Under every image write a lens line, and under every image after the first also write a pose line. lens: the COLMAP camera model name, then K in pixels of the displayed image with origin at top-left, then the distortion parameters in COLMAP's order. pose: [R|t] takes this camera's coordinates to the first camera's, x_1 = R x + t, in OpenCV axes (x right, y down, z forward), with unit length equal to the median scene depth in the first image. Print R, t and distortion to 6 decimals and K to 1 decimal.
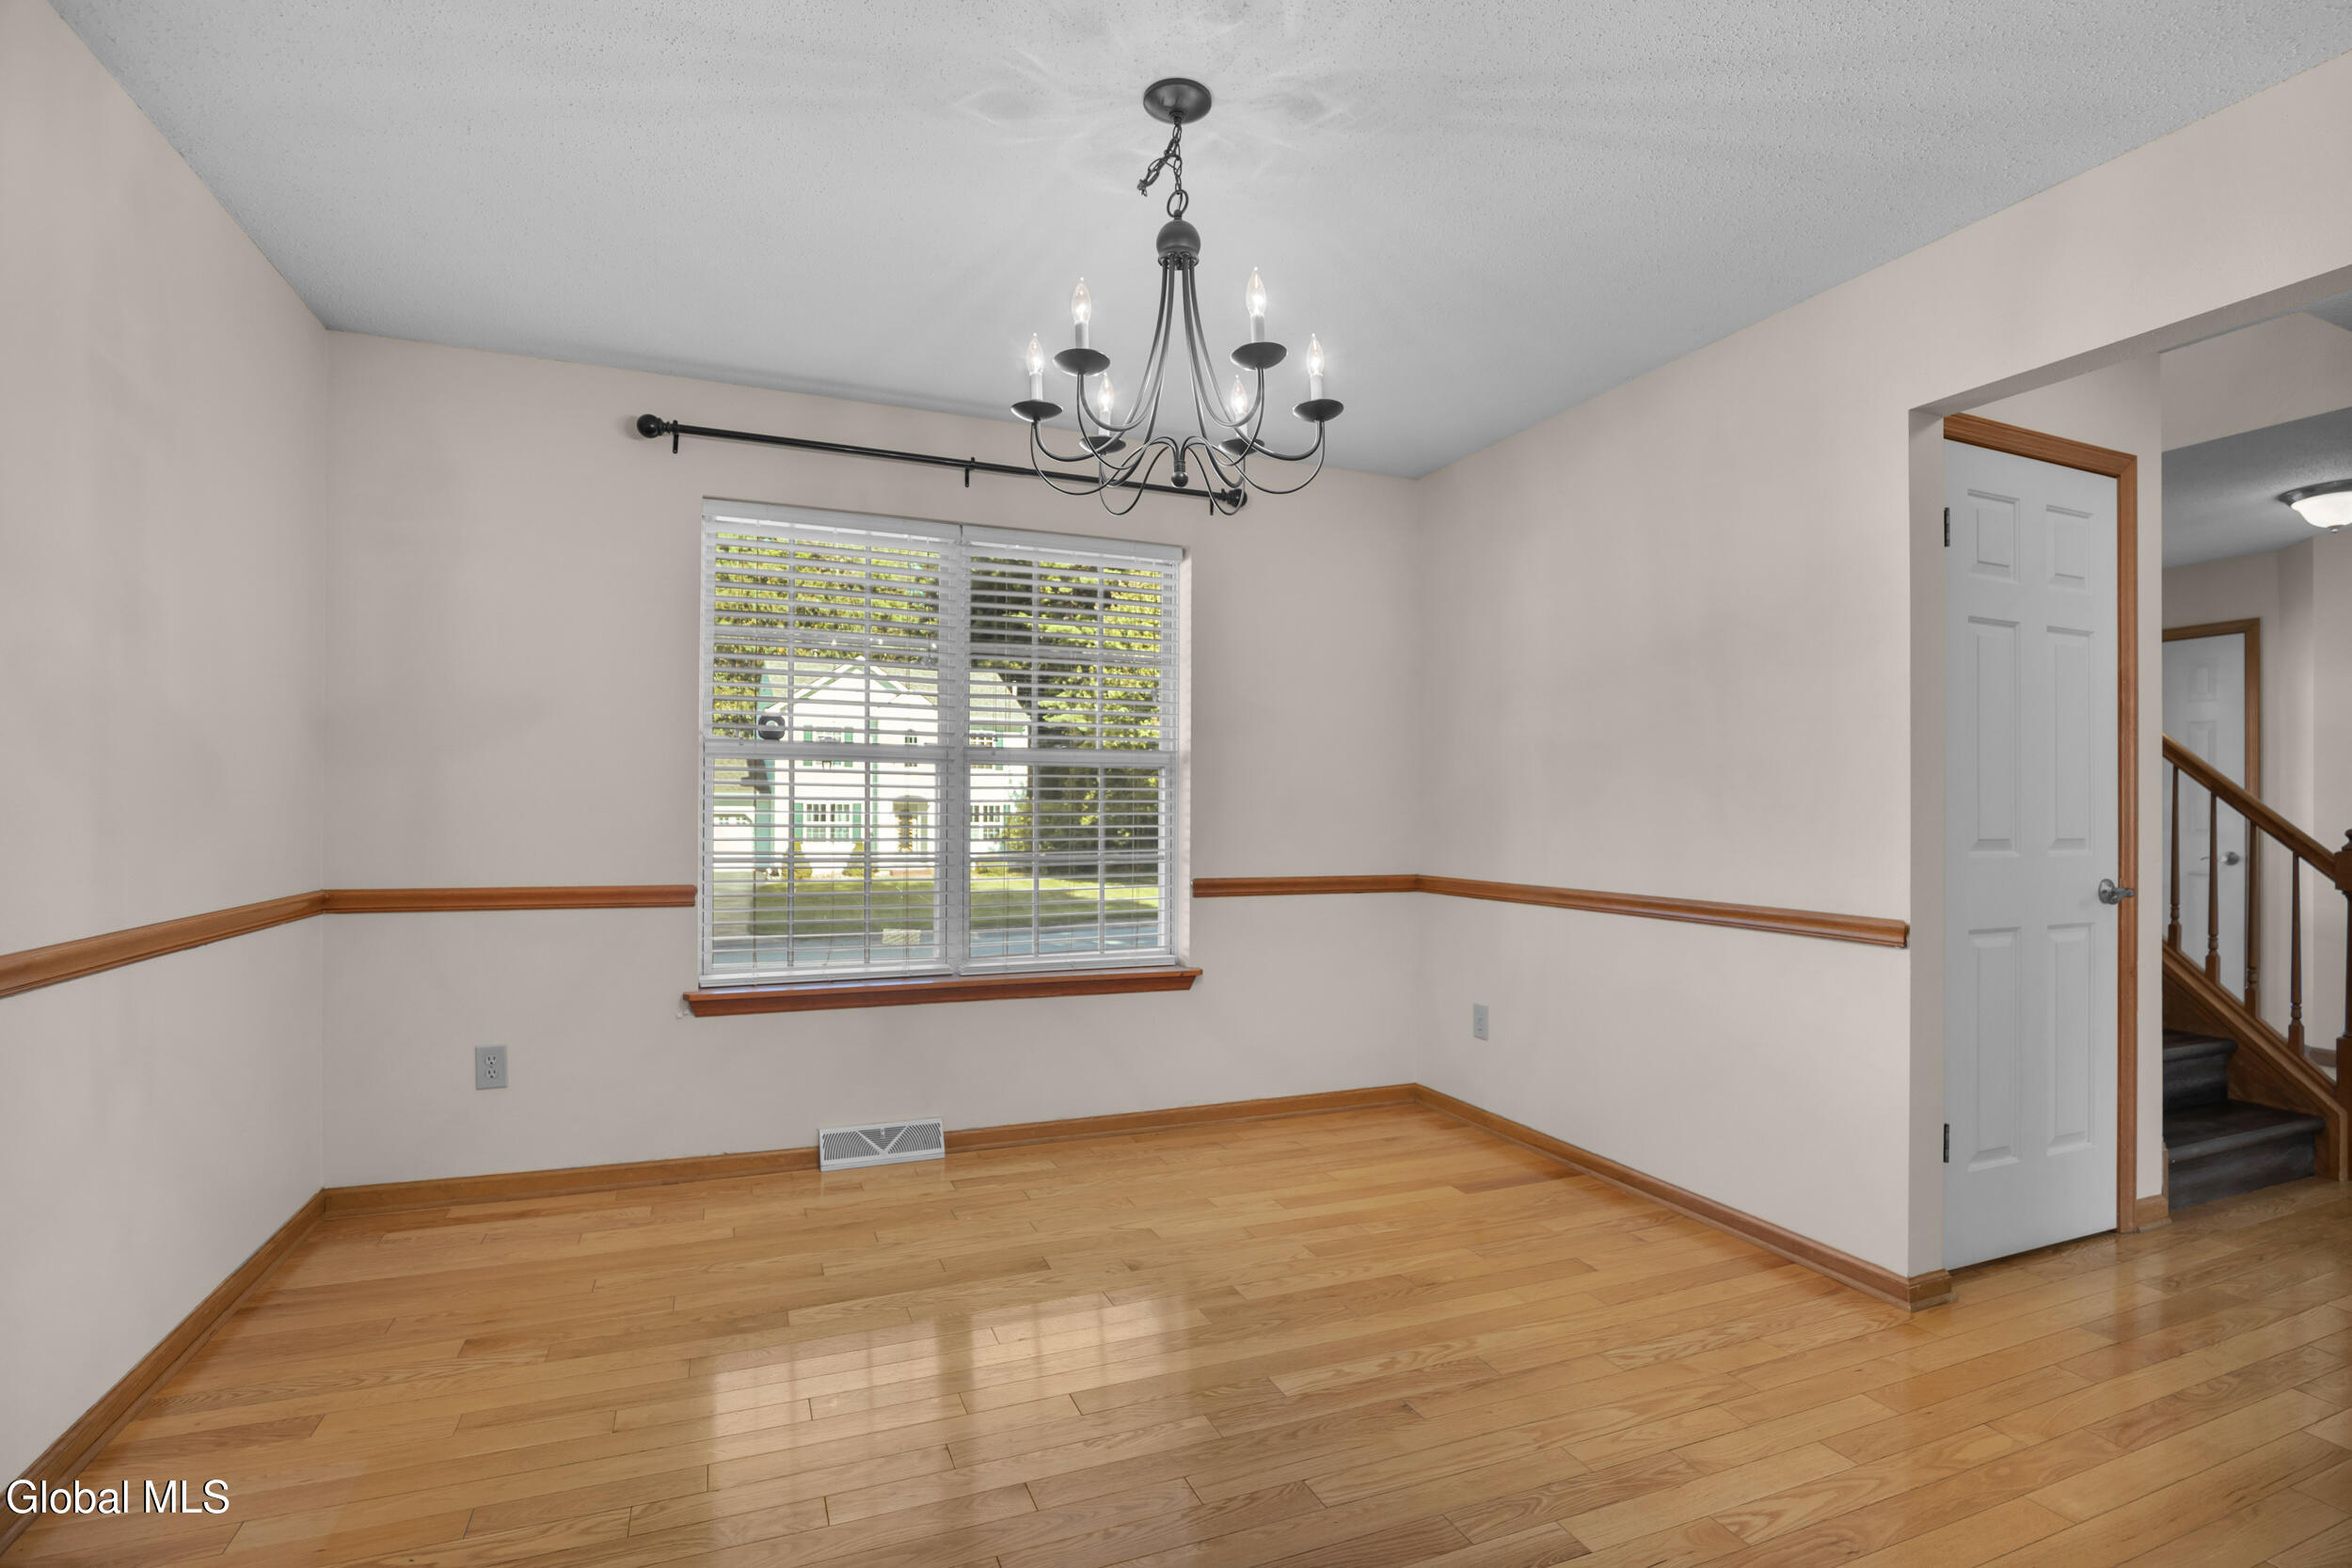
lens RADIAL K [[1111.9, 0, 1176.0], [0, 1111.9, 784.0], [0, 0, 1]] dist [-0.028975, 0.000105]
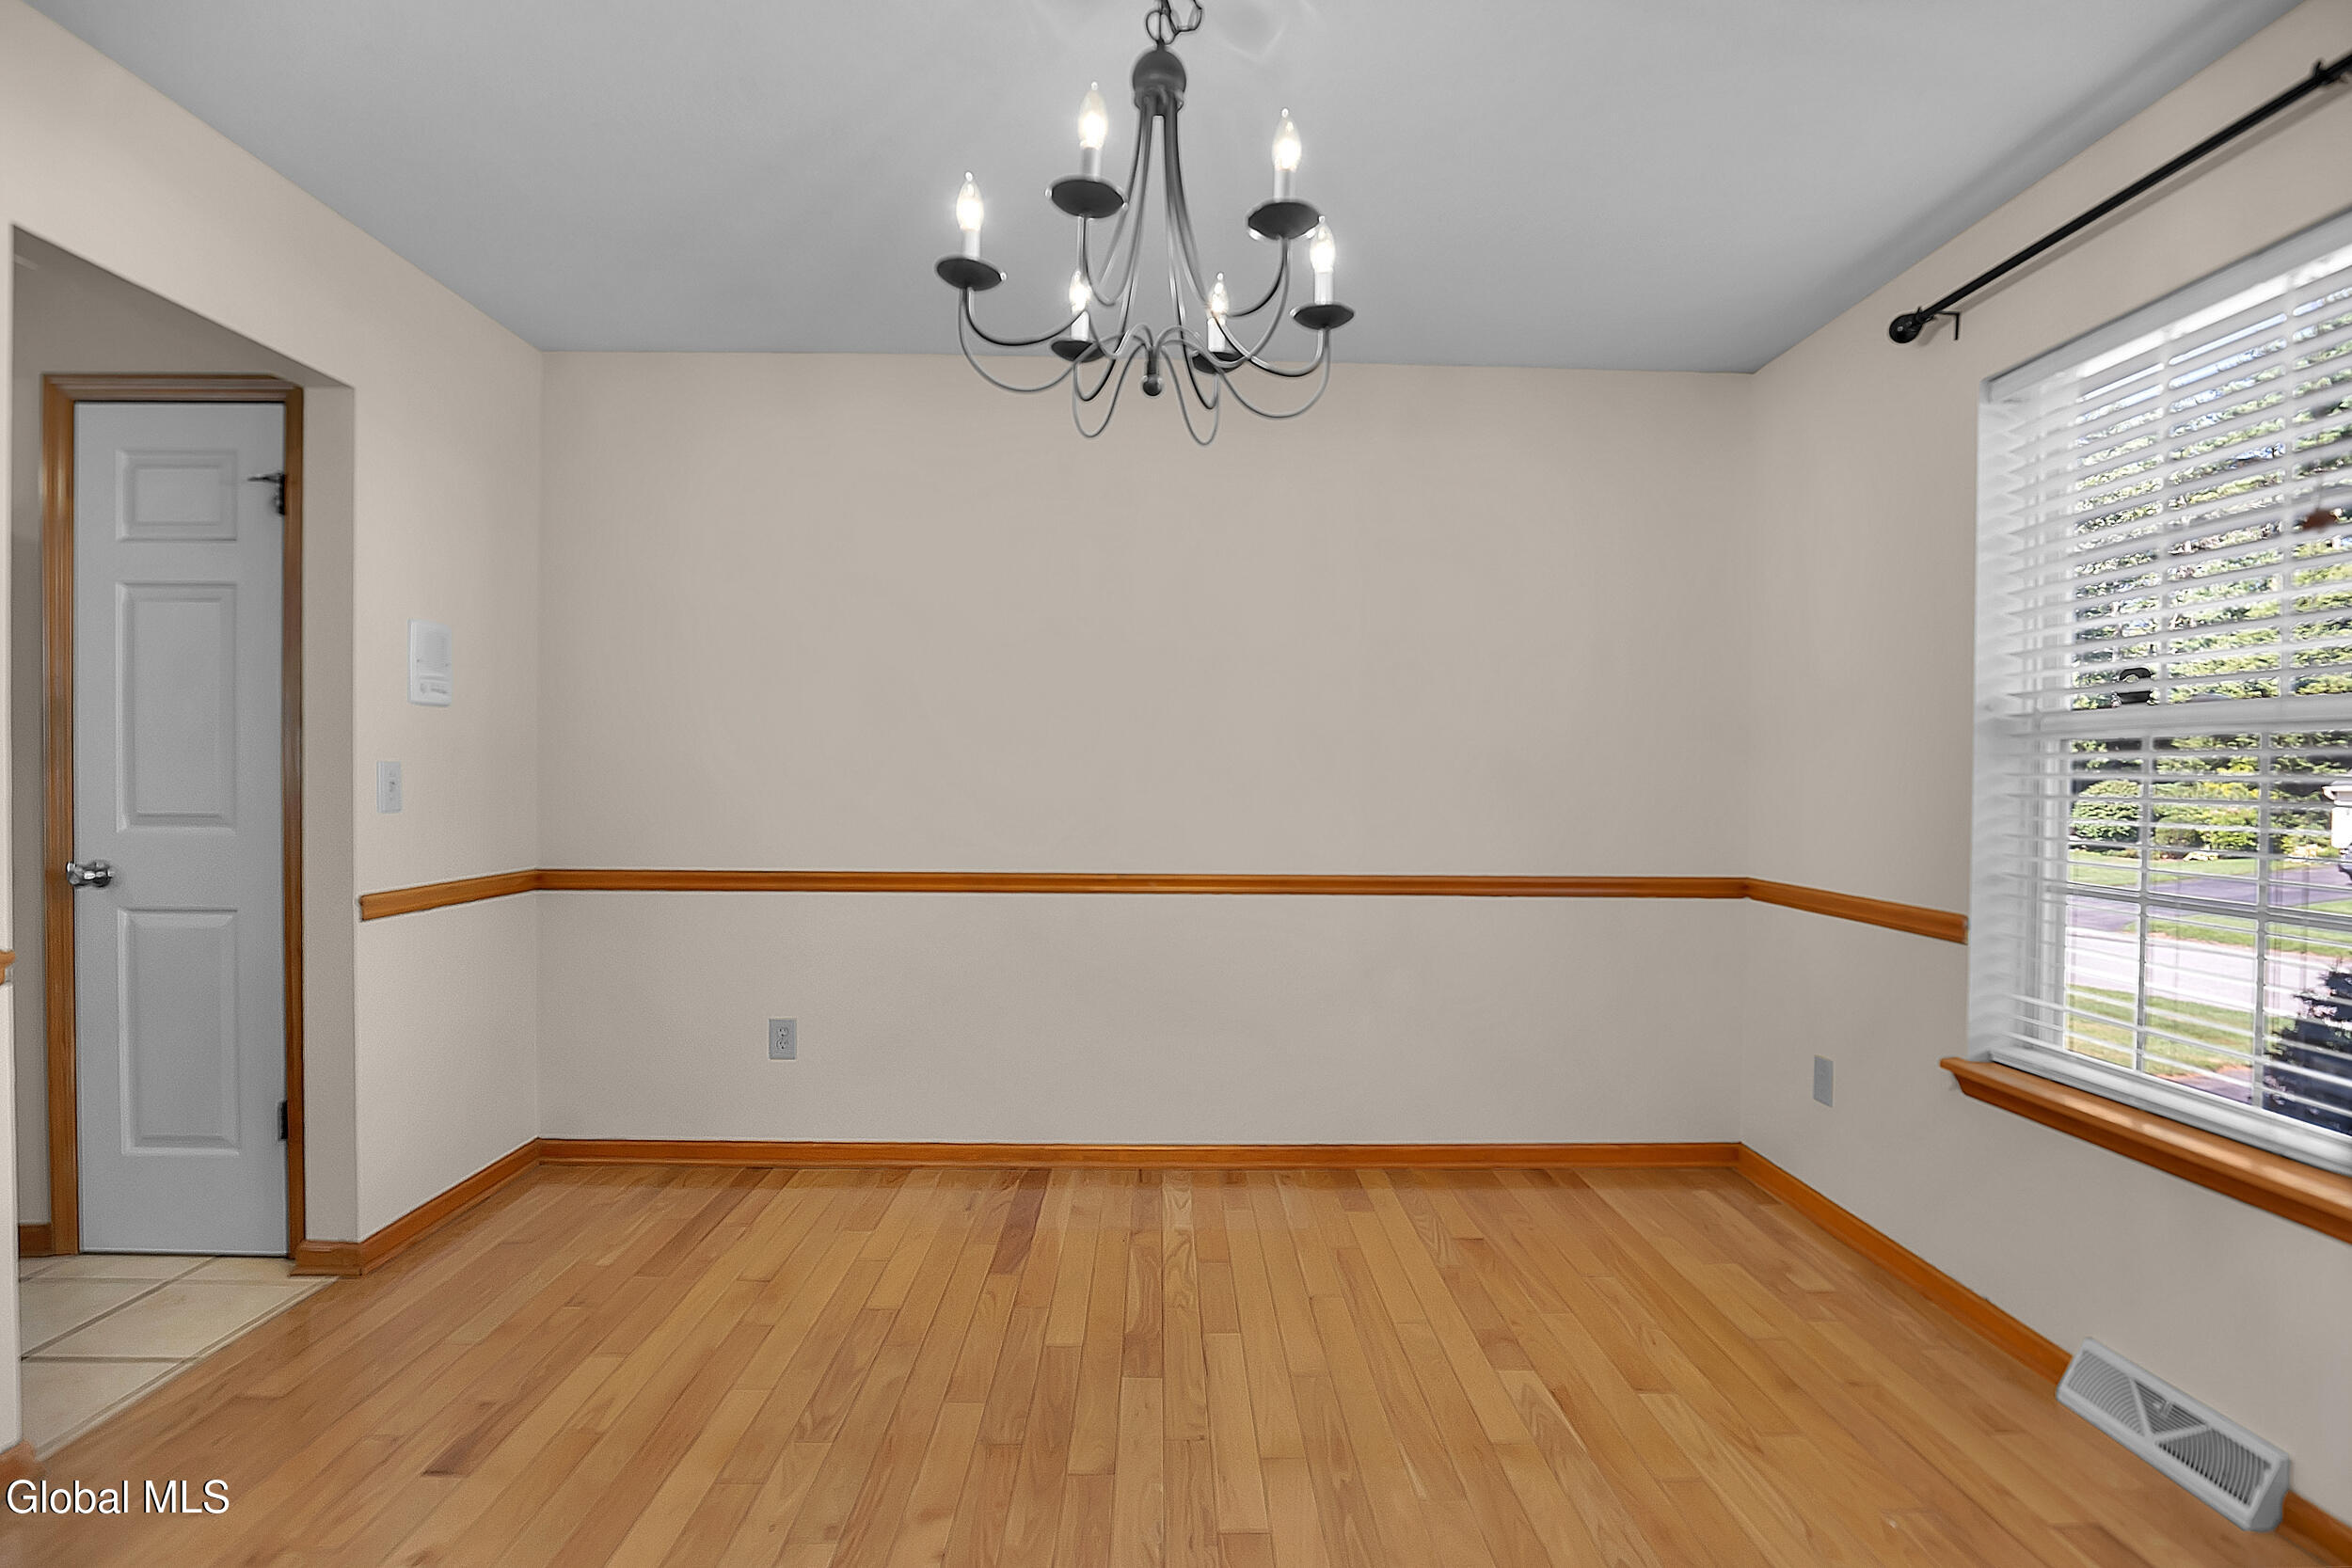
lens RADIAL K [[1111.9, 0, 1176.0], [0, 1111.9, 784.0], [0, 0, 1]] dist [-0.028975, 0.000105]
pose [[-0.338720, 0.003082, -0.940882, 0.452565], [0.007047, 0.999975, 0.000738, -0.000530], [0.940861, -0.006380, -0.338734, 0.796535]]
